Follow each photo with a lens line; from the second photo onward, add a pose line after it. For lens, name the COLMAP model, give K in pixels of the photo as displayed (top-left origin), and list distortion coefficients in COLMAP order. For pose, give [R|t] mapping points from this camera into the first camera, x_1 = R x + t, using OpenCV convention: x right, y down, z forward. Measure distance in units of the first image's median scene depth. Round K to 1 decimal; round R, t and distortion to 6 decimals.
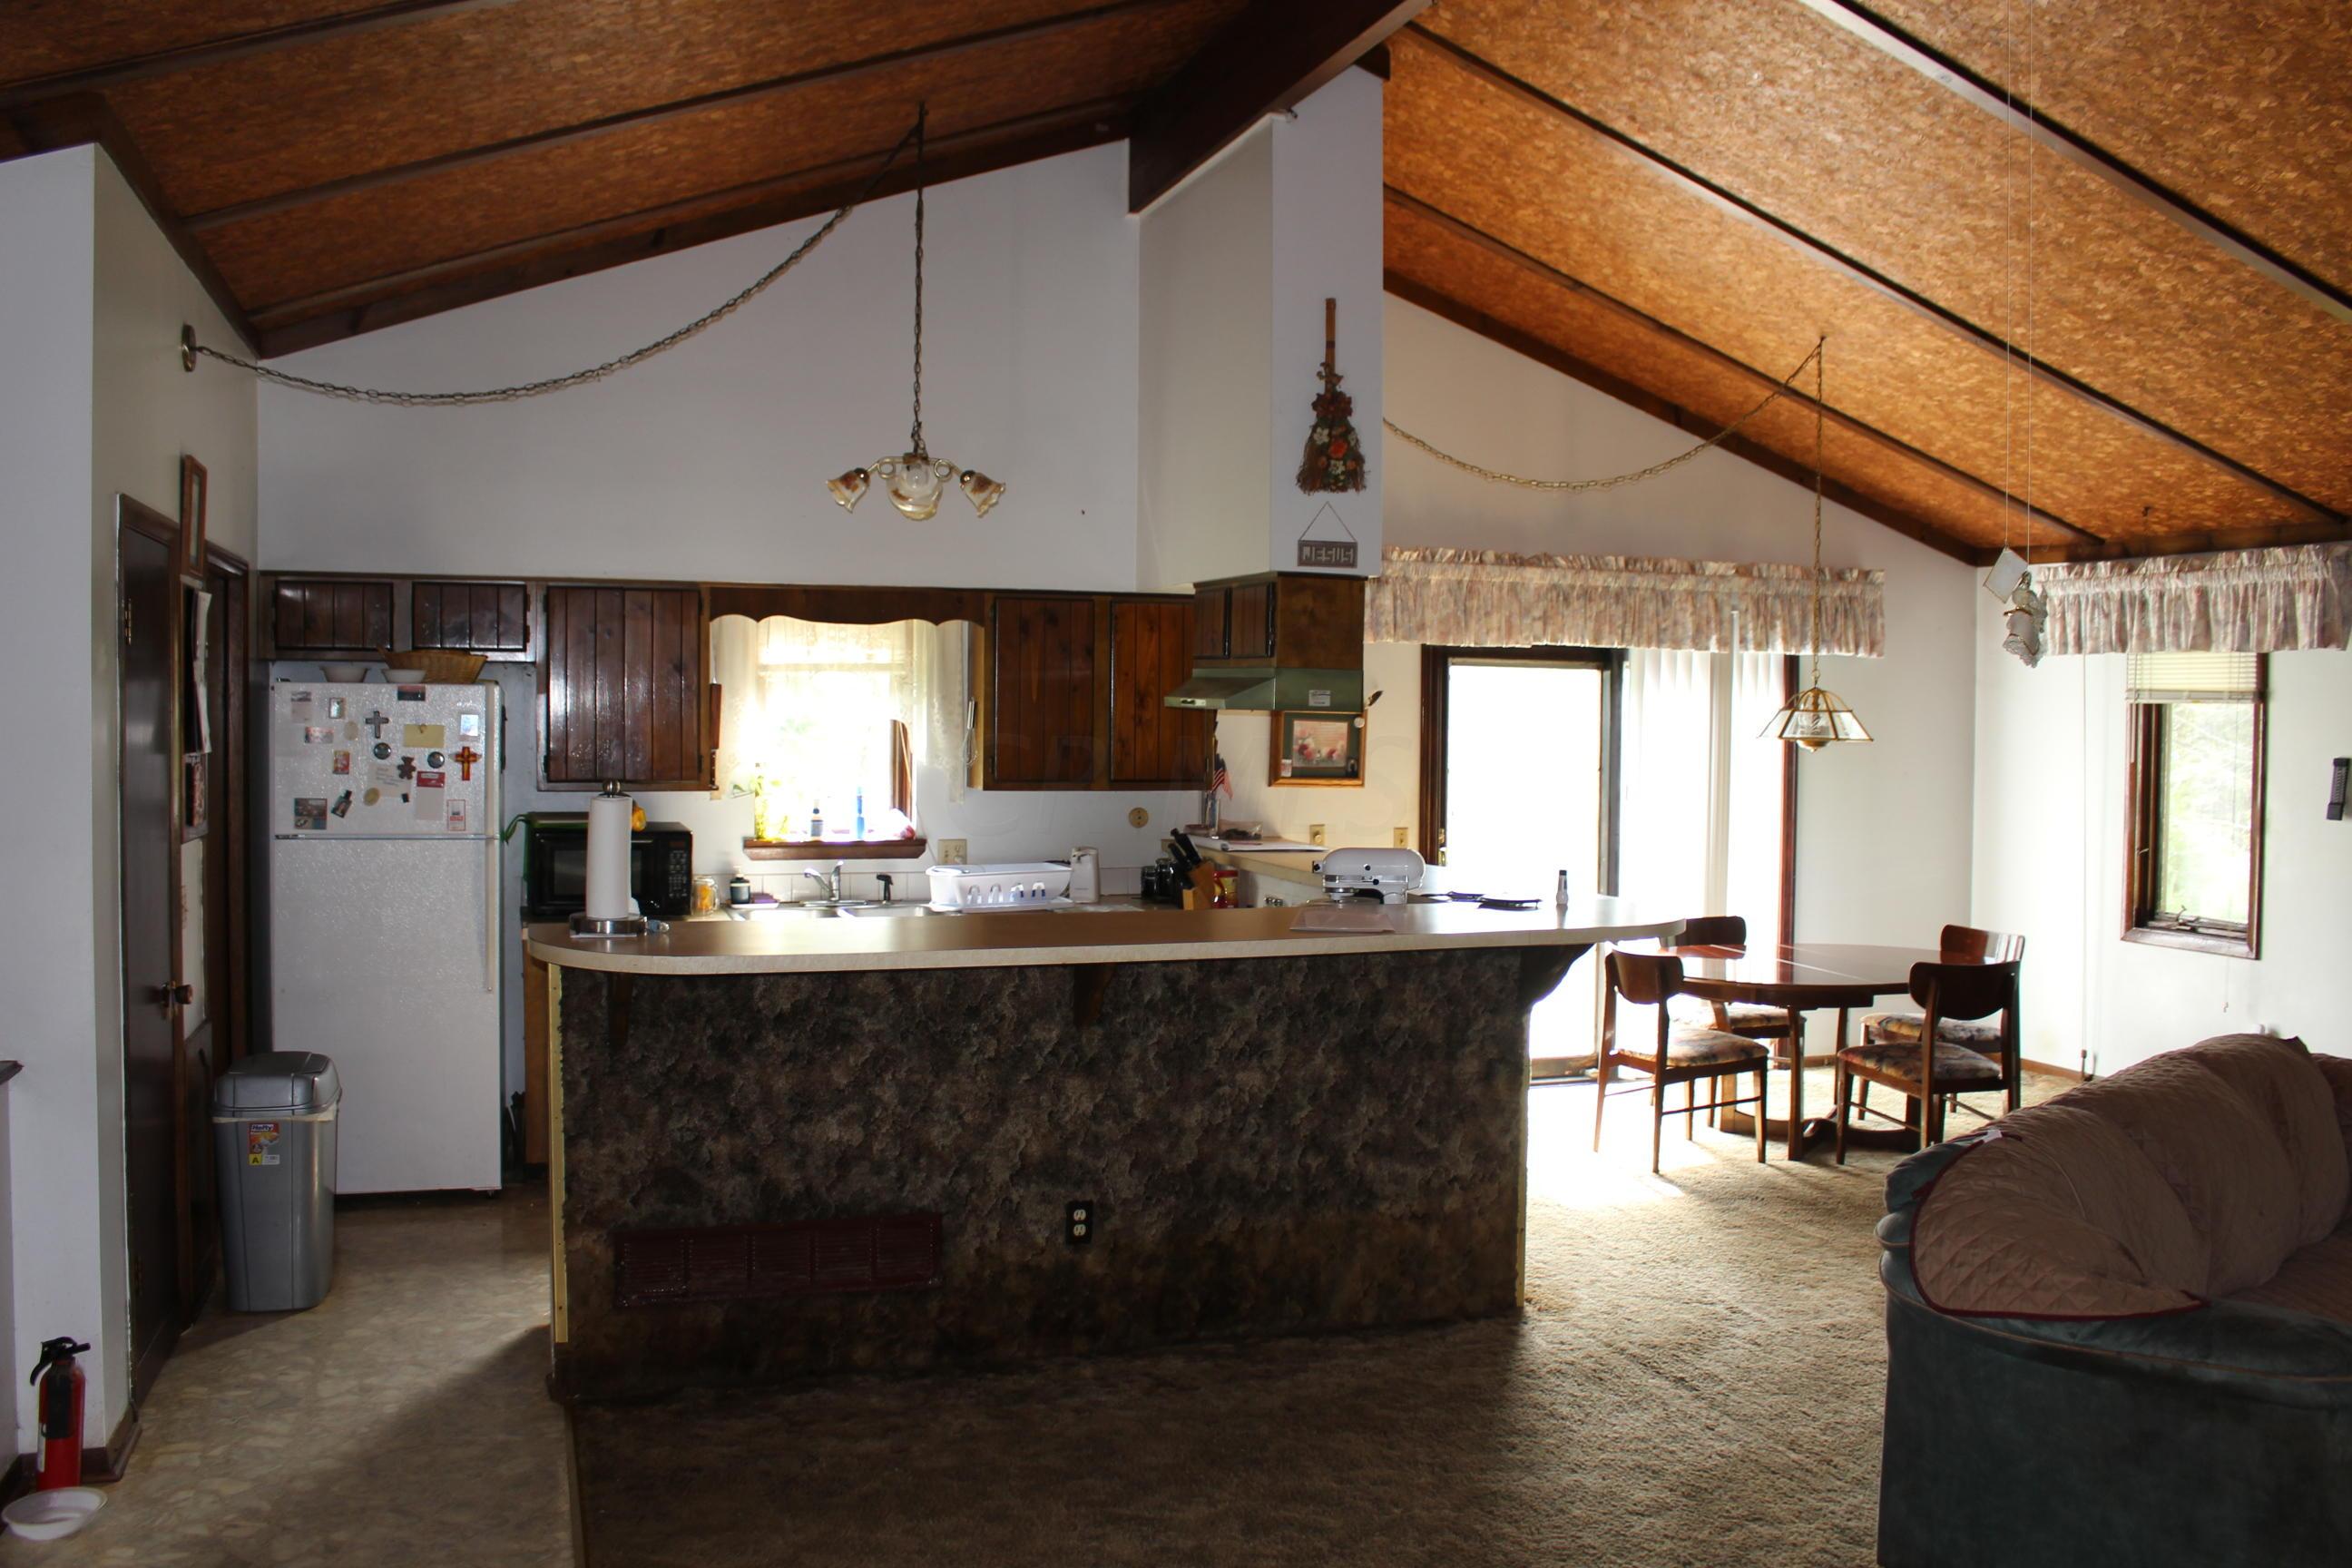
lens RADIAL K [[1928.4, 0, 1150.6], [0, 1928.4, 784.1], [0, 0, 1]] dist [-0.162299, 0.131950]
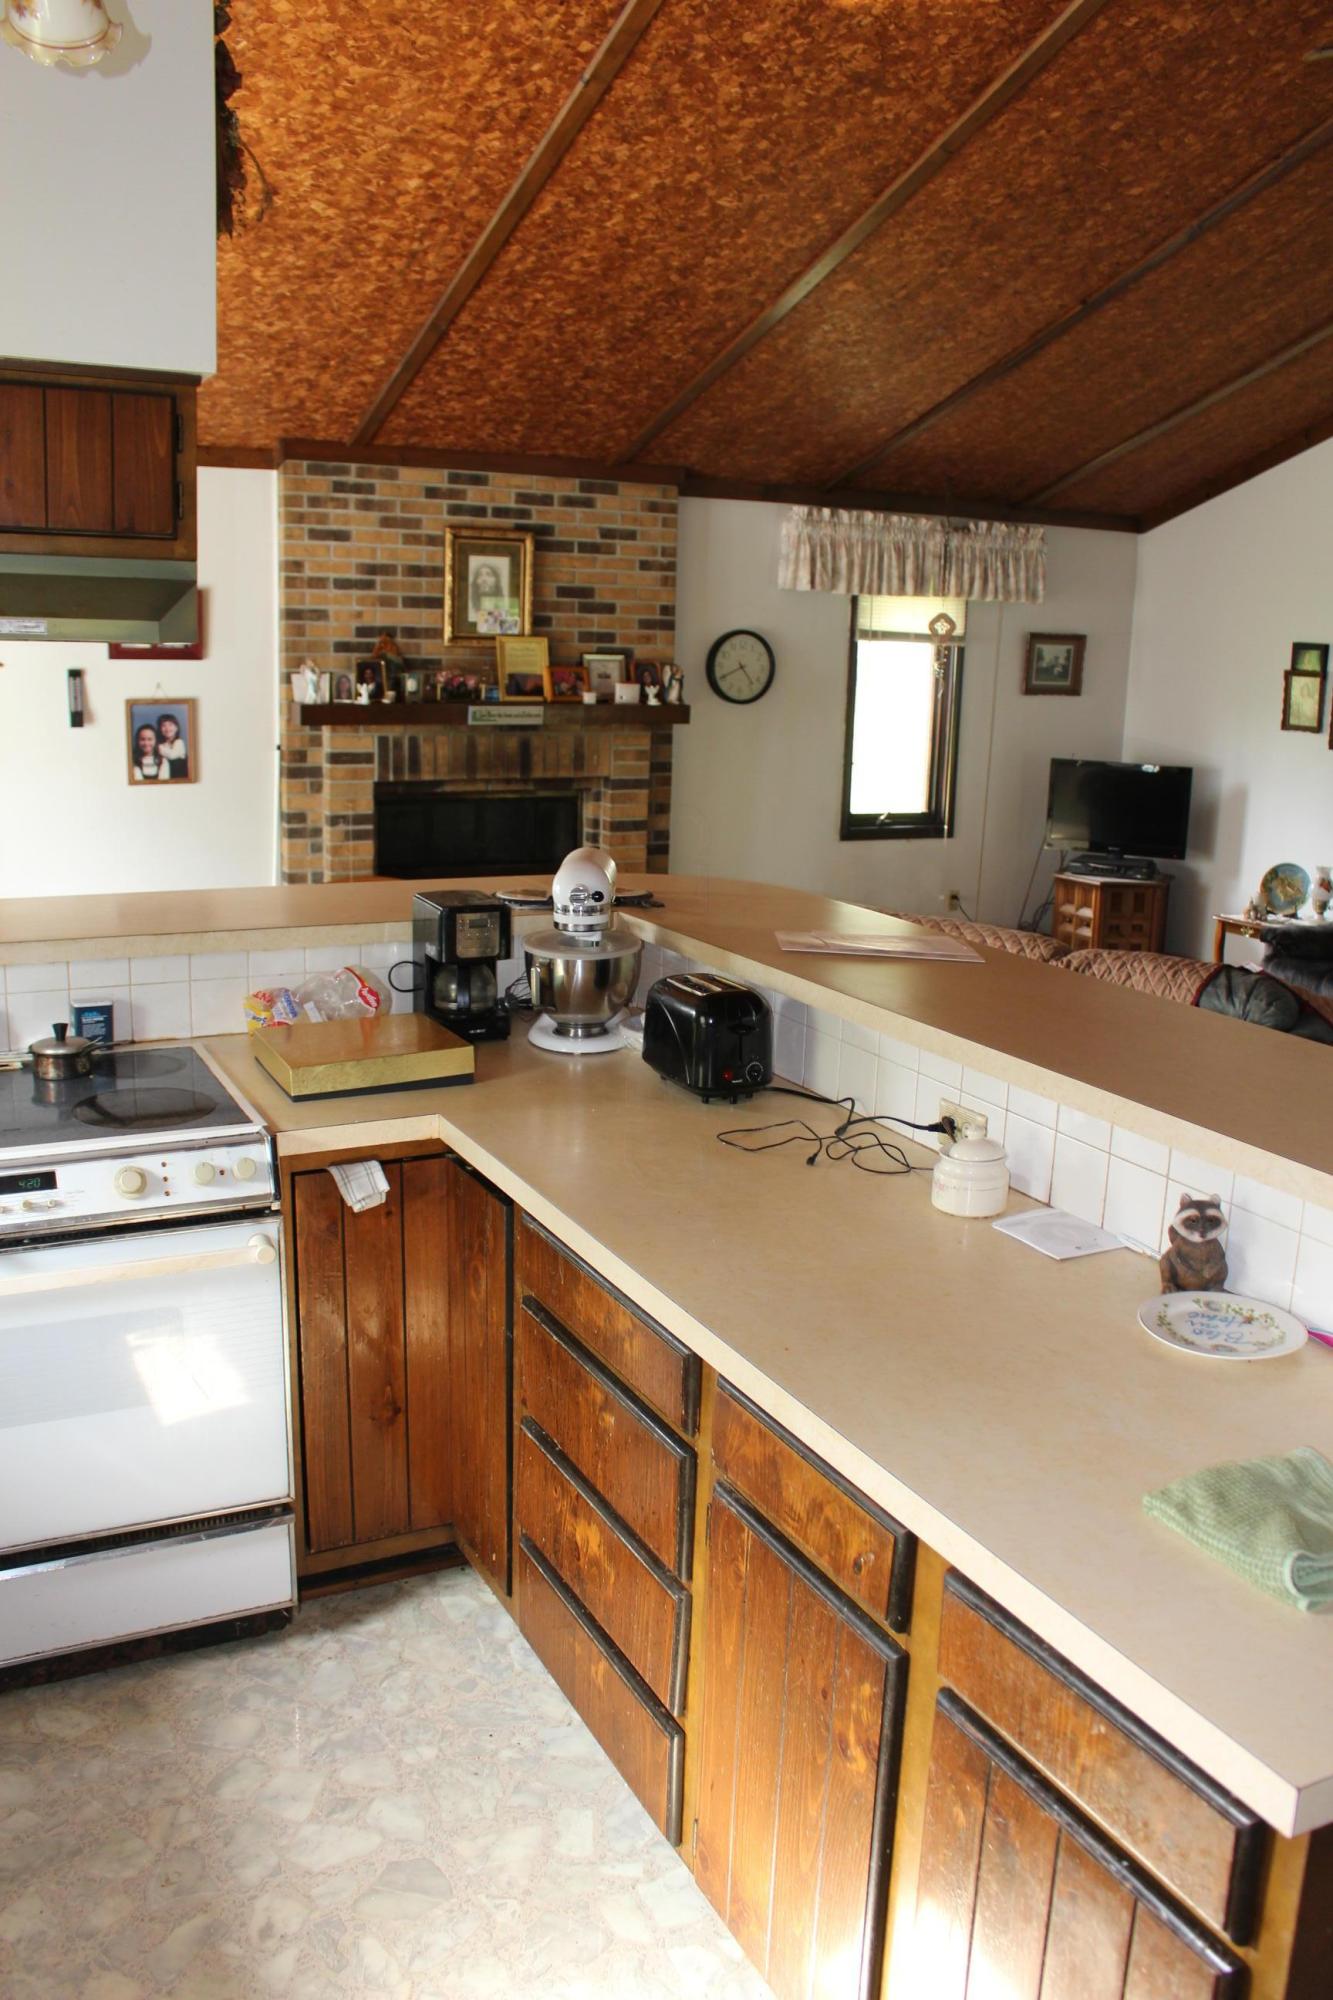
lens RADIAL K [[1639.8, 0, 671.9], [0, 1639.8, 1021.4], [0, 0, 1]] dist [-0.162299, 0.131950]
pose [[-0.143471, -0.236386, 0.961009, -0.380576], [0.005502, 0.970849, 0.239628, -0.039663], [-0.989639, 0.039667, -0.137989, 0.877318]]
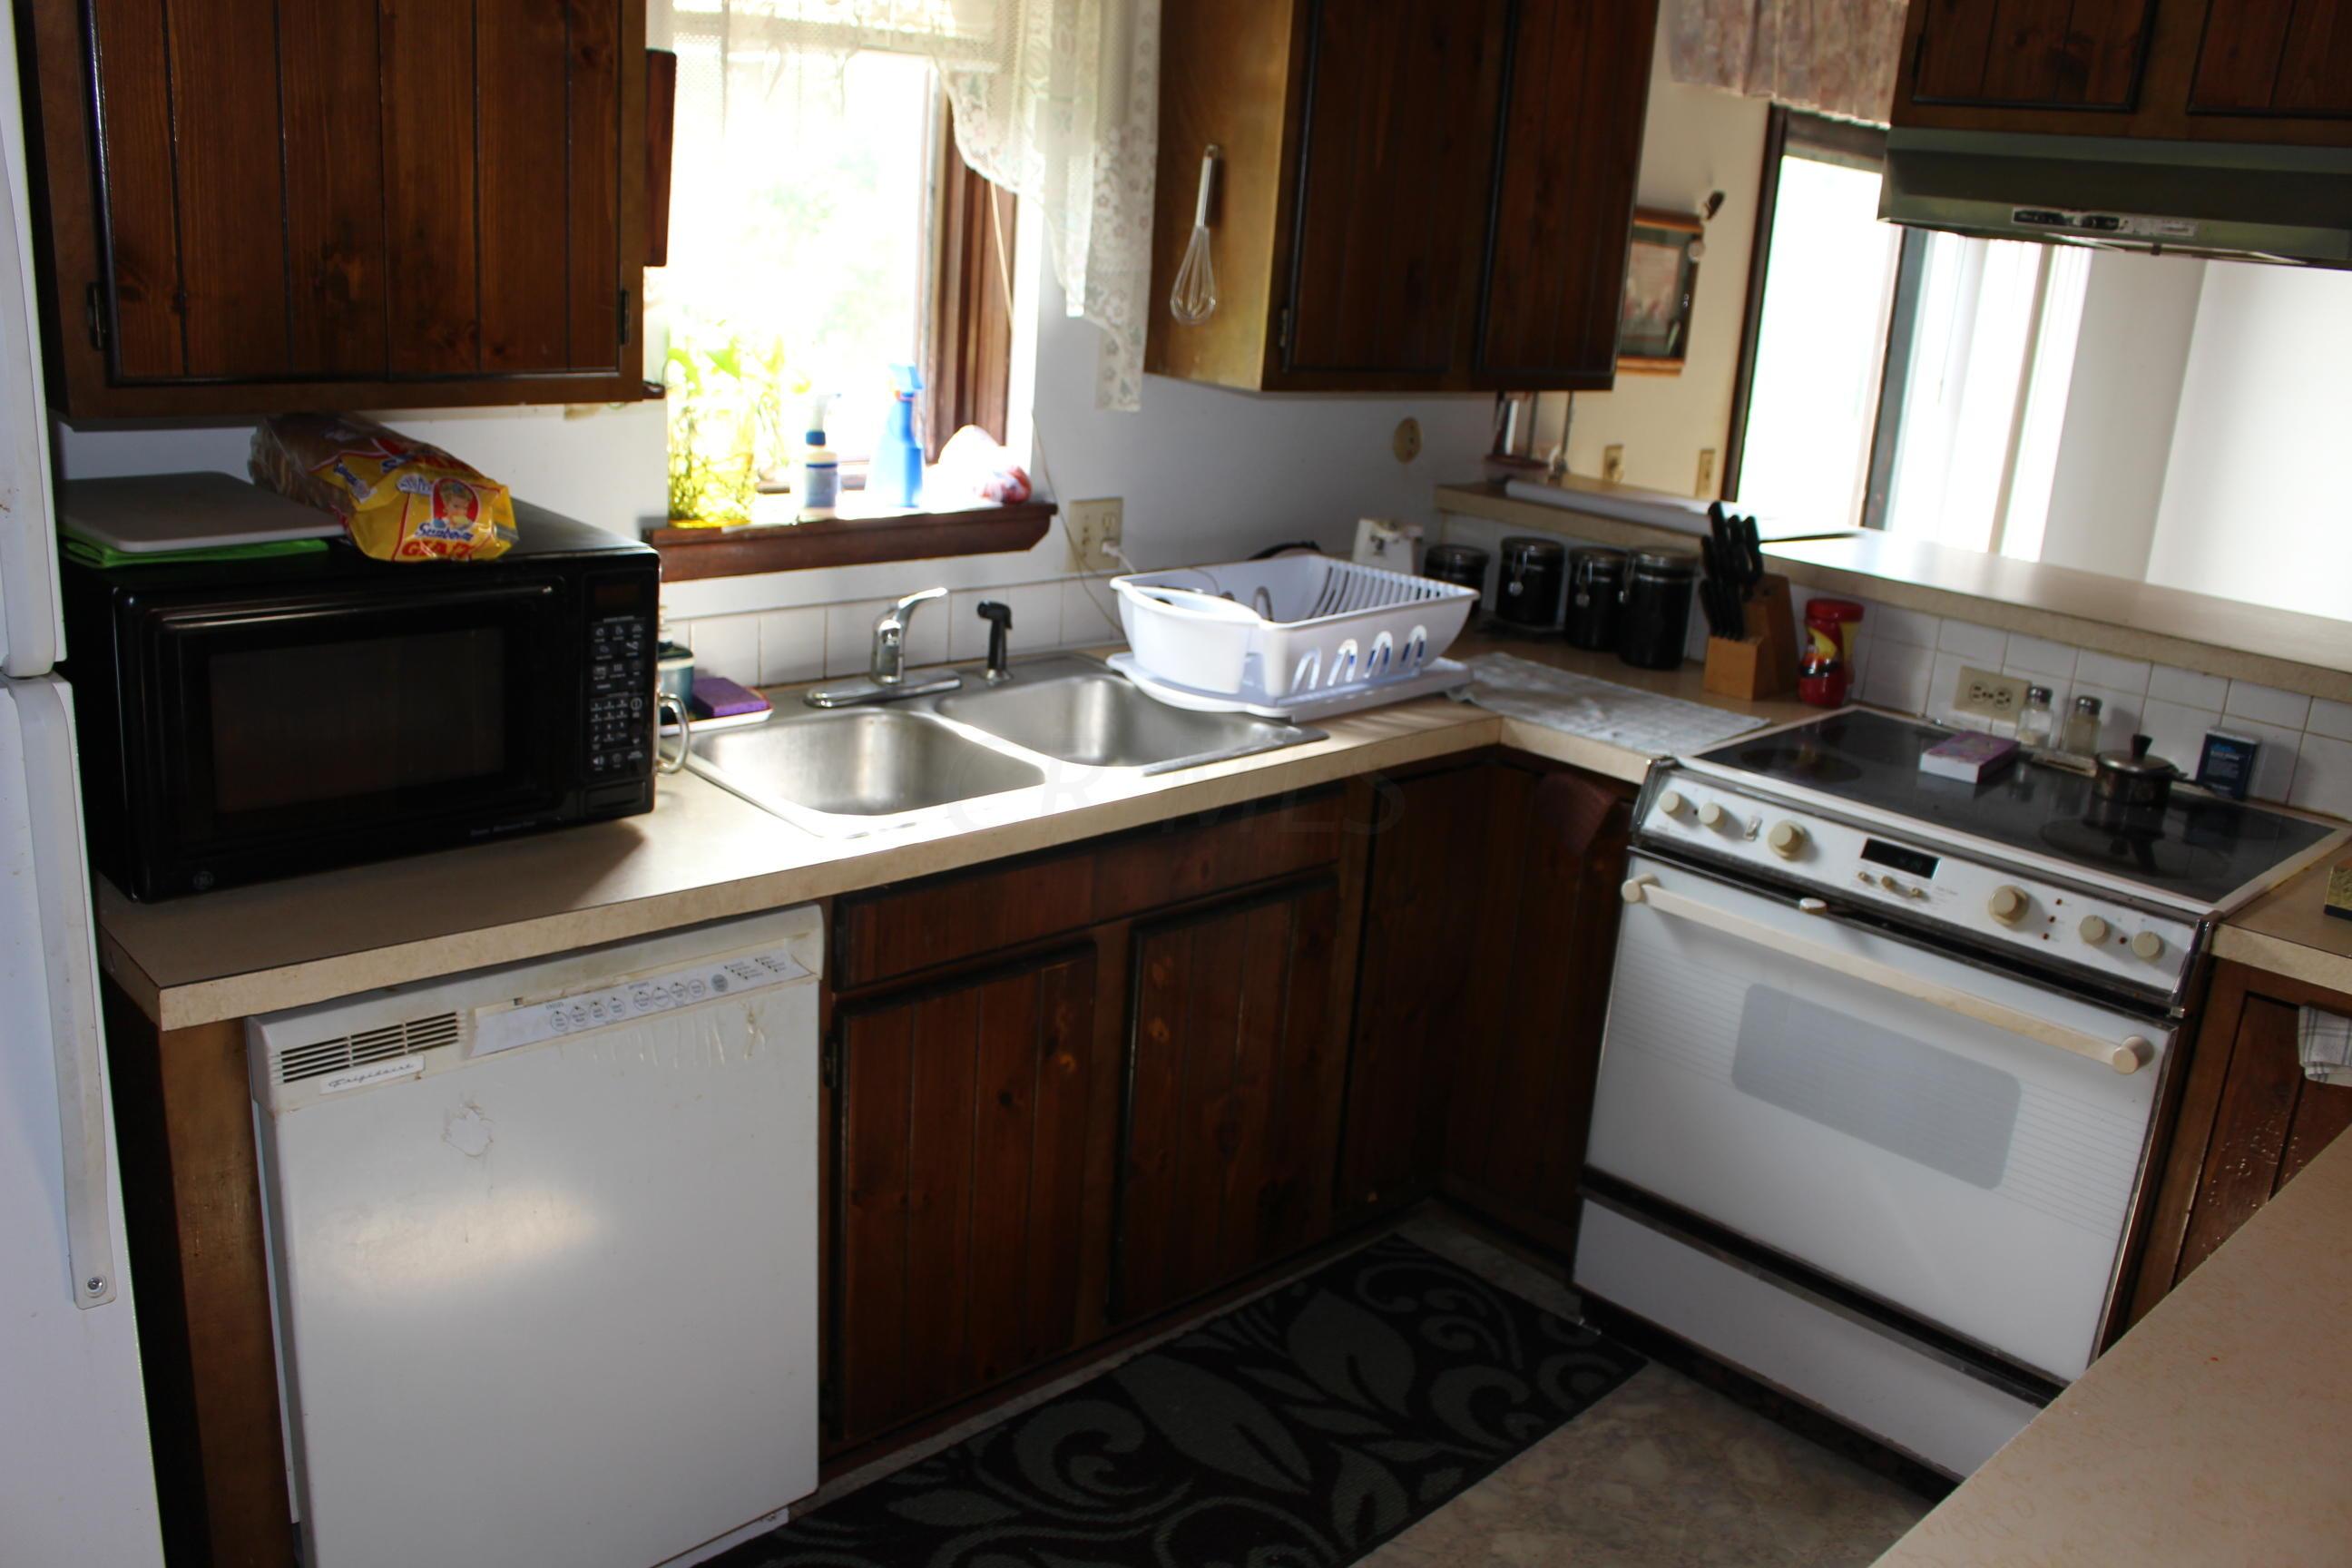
lens RADIAL K [[1928.4, 0, 1150.6], [0, 1928.4, 784.1], [0, 0, 1]] dist [-0.162299, 0.131950]
pose [[0.906603, -0.067999, 0.416470, -0.306443], [-0.044763, 0.965866, 0.255145, -0.019908], [-0.419604, -0.249957, 0.872613, 0.721425]]
